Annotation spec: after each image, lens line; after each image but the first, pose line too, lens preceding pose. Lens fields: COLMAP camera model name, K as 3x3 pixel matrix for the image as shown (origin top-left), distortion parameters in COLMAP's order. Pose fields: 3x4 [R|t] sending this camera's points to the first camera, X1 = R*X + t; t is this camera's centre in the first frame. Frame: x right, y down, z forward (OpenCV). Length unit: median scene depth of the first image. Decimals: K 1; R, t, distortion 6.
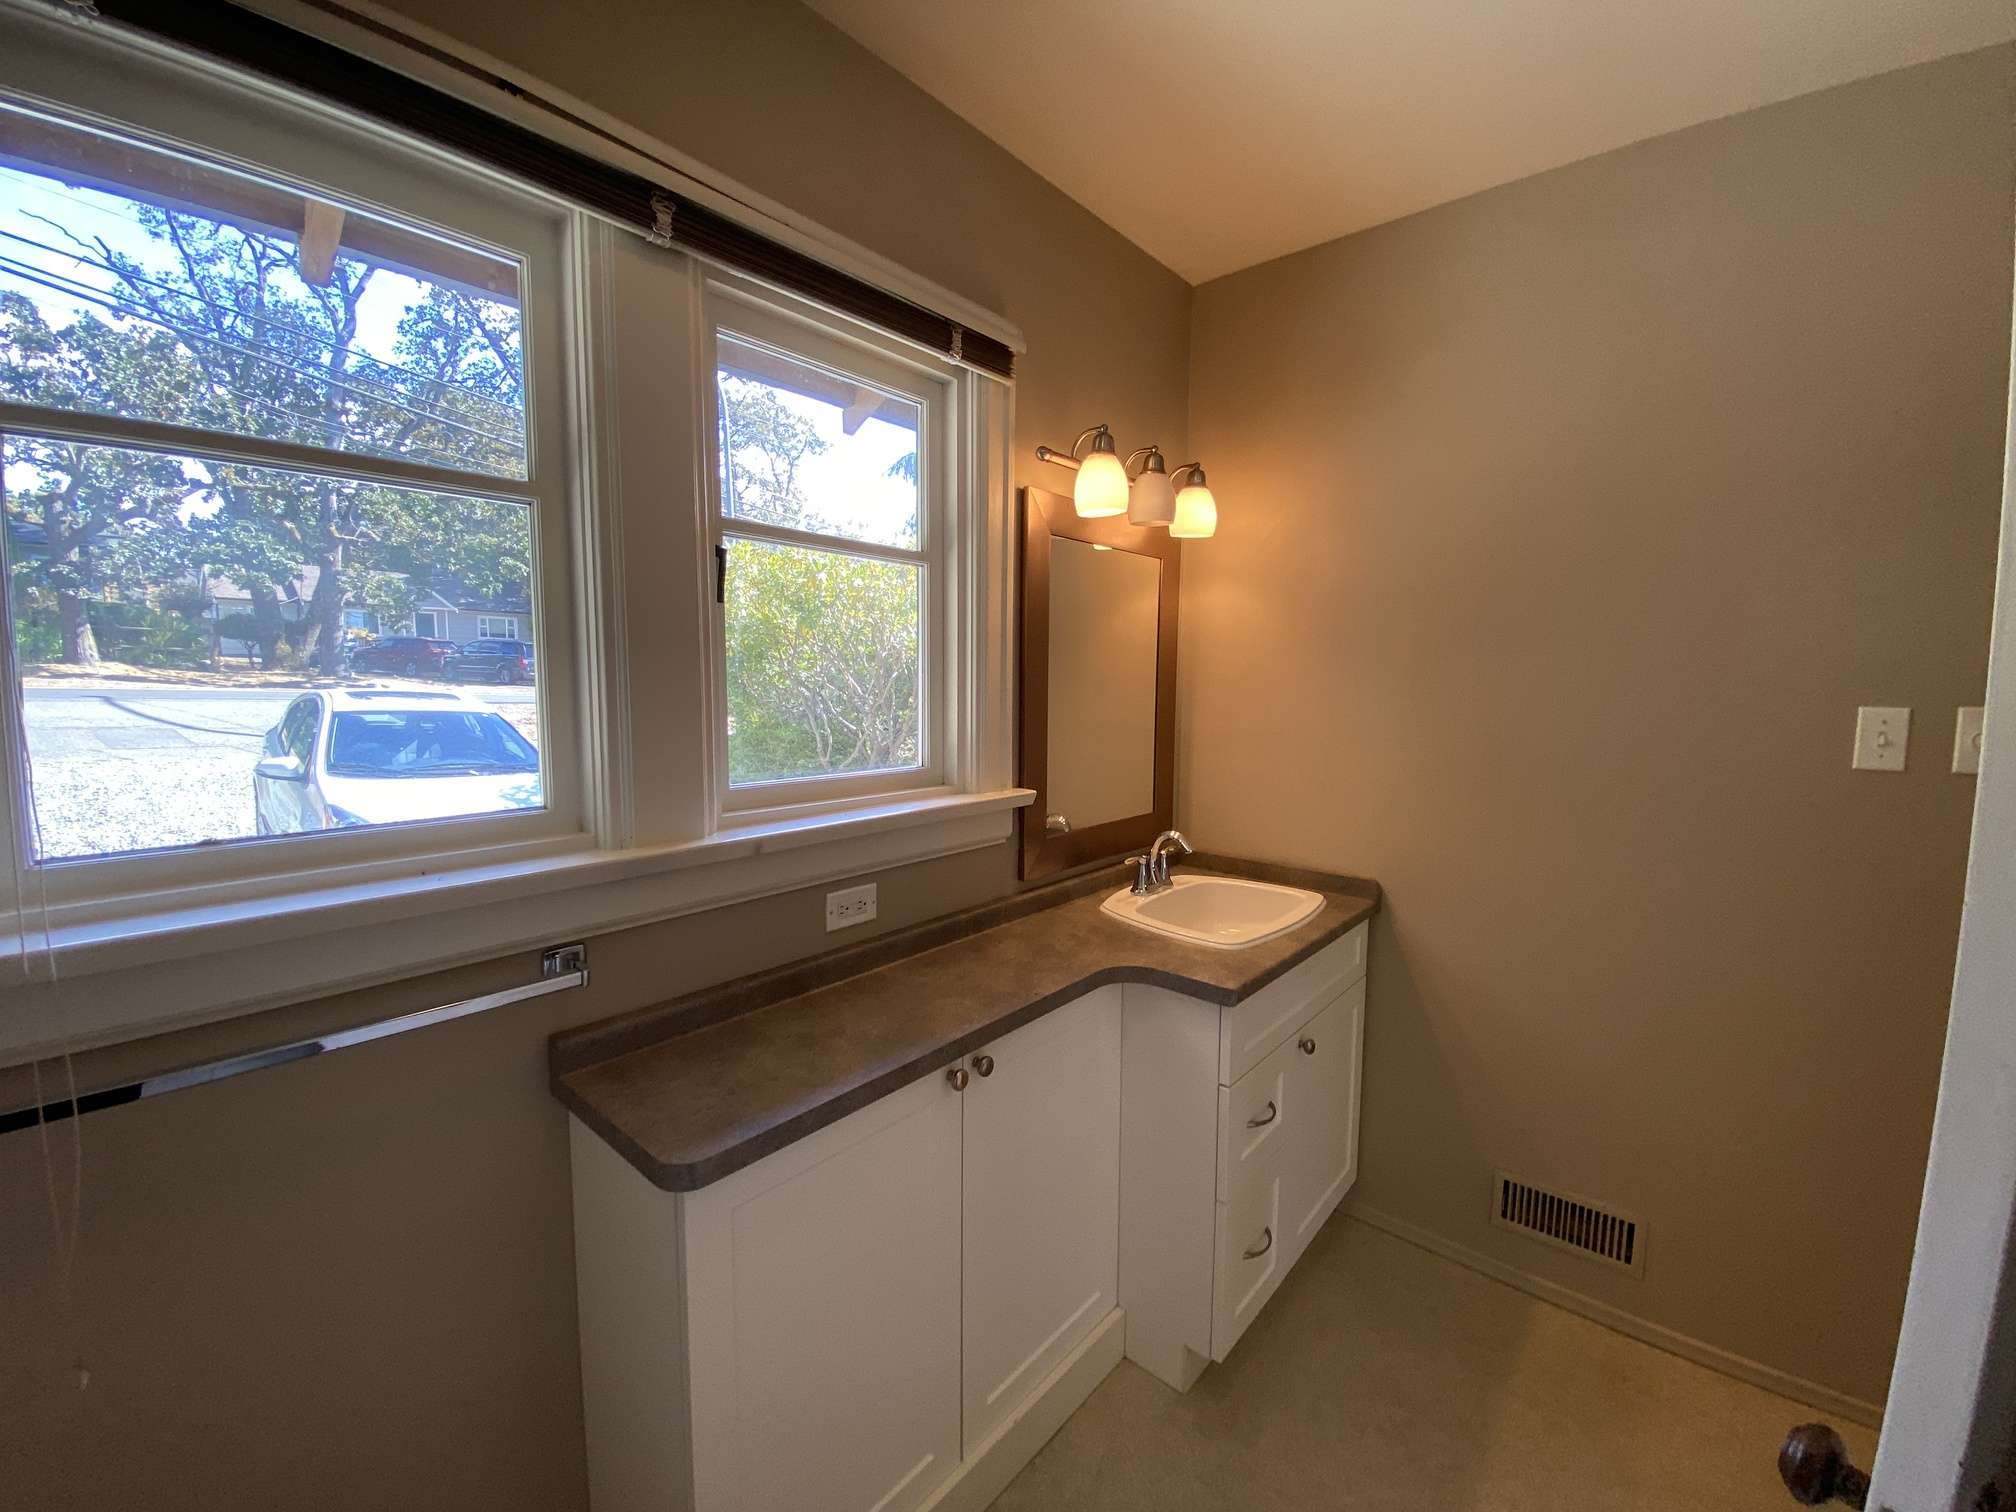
lens RADIAL K [[821.6, 0, 1004.5], [0, 821.6, 755.0], [0, 0, 1]] dist [0.020165, -0.021401]
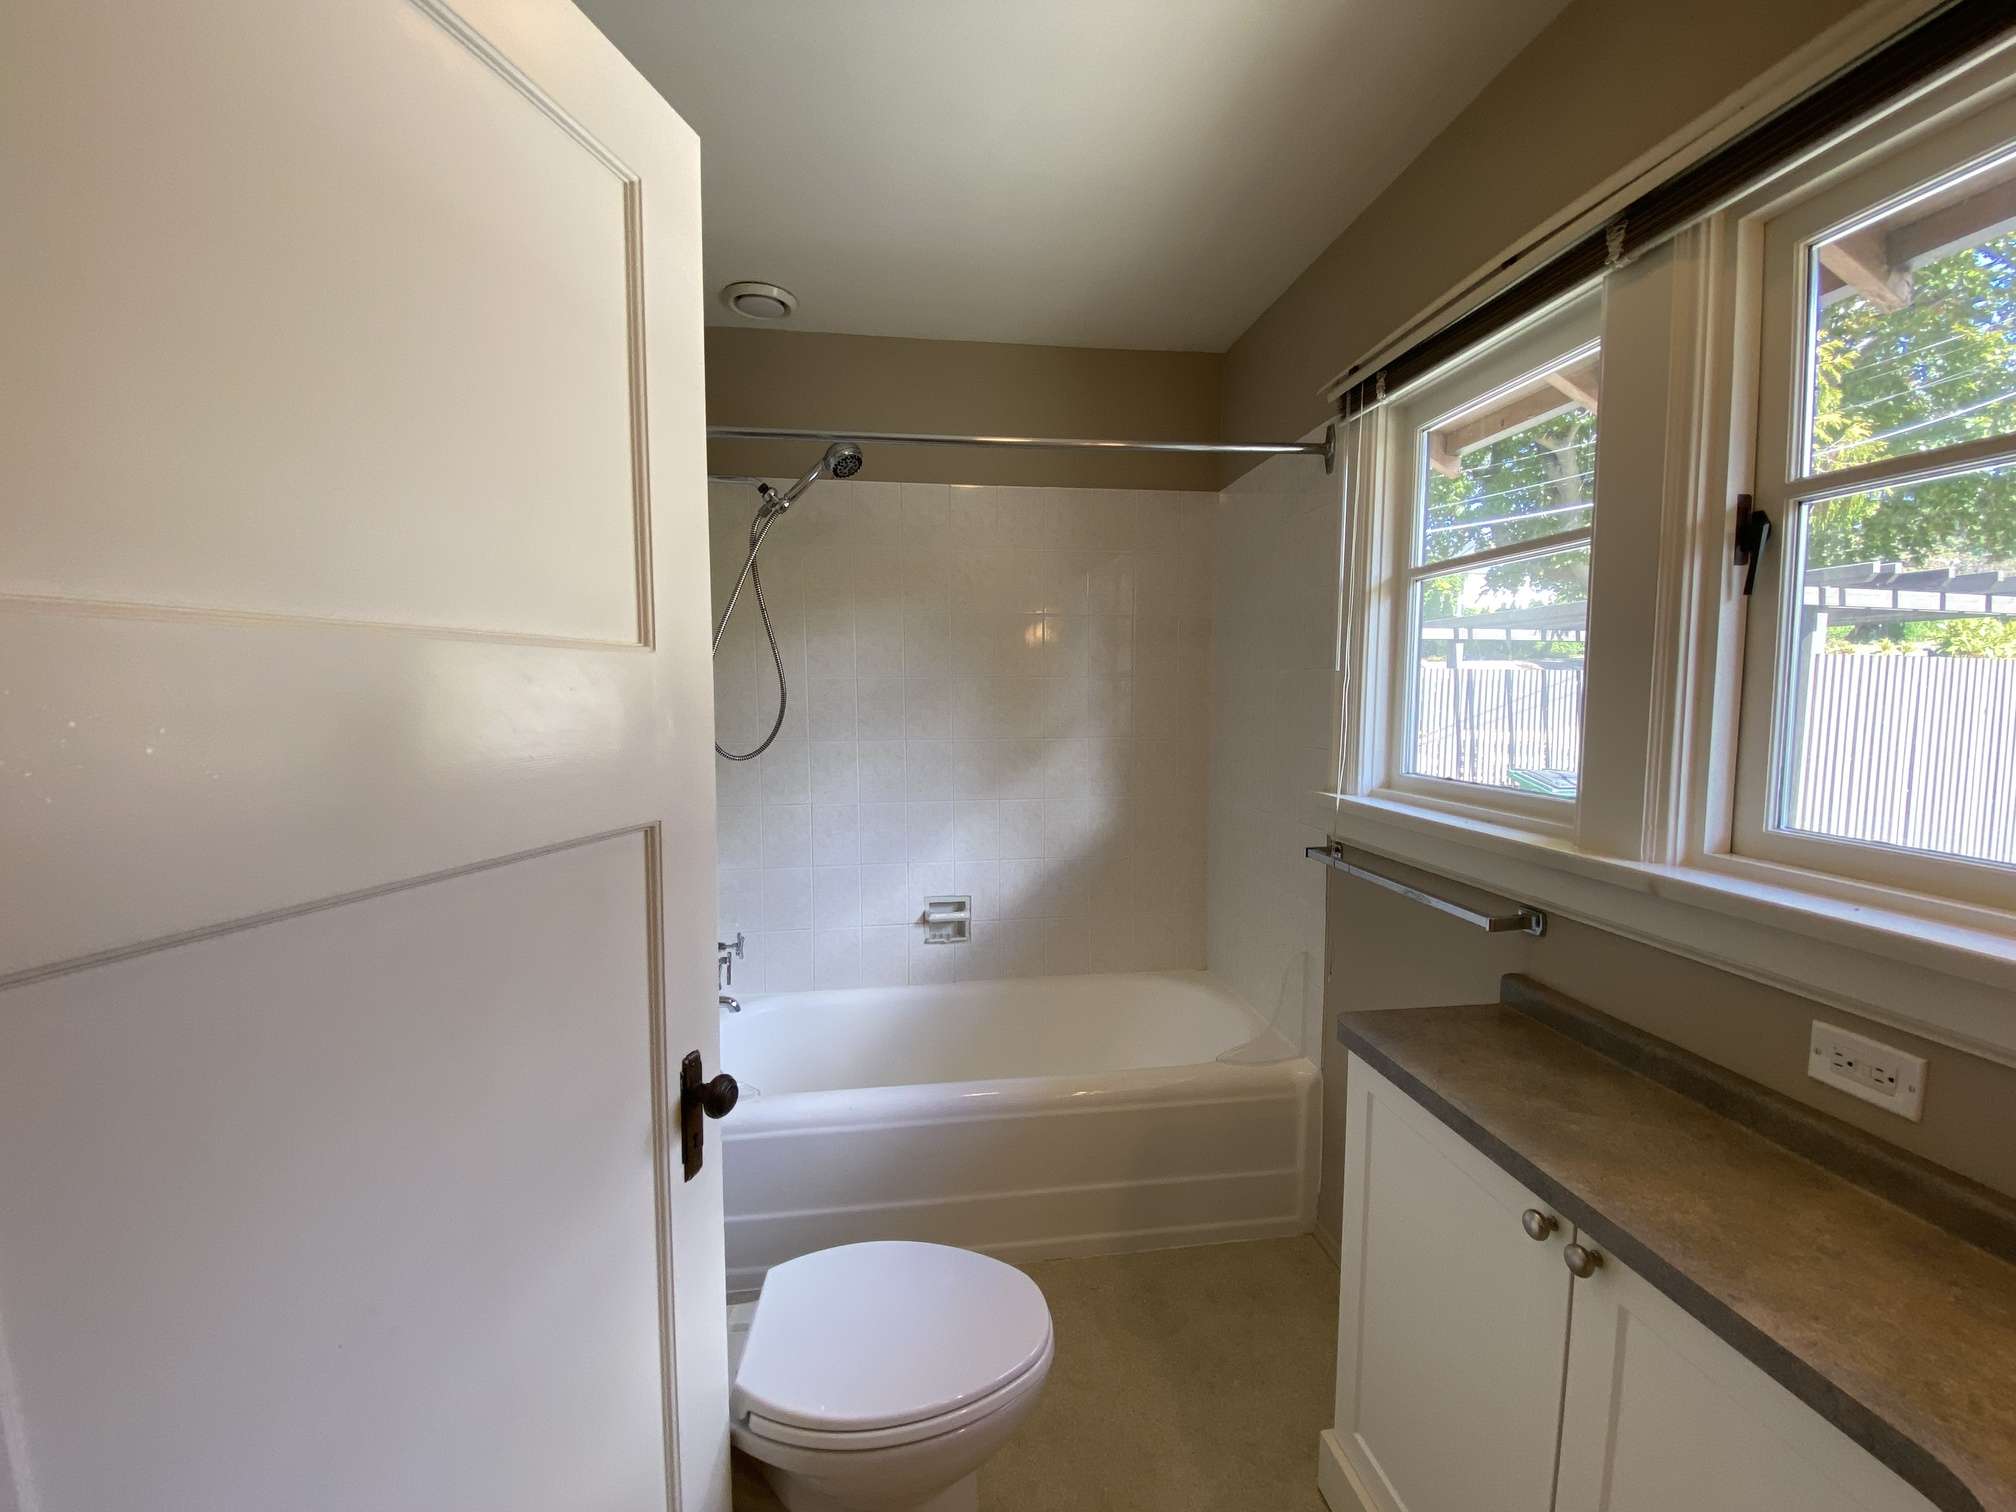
lens RADIAL K [[821.6, 0, 1004.5], [0, 821.6, 755.0], [0, 0, 1]] dist [0.020165, -0.021401]
pose [[-0.662245, 0.052087, -0.747474, 0.701298], [-0.079005, 0.987166, 0.138786, -0.079174], [0.745110, 0.150965, -0.649631, 0.935568]]
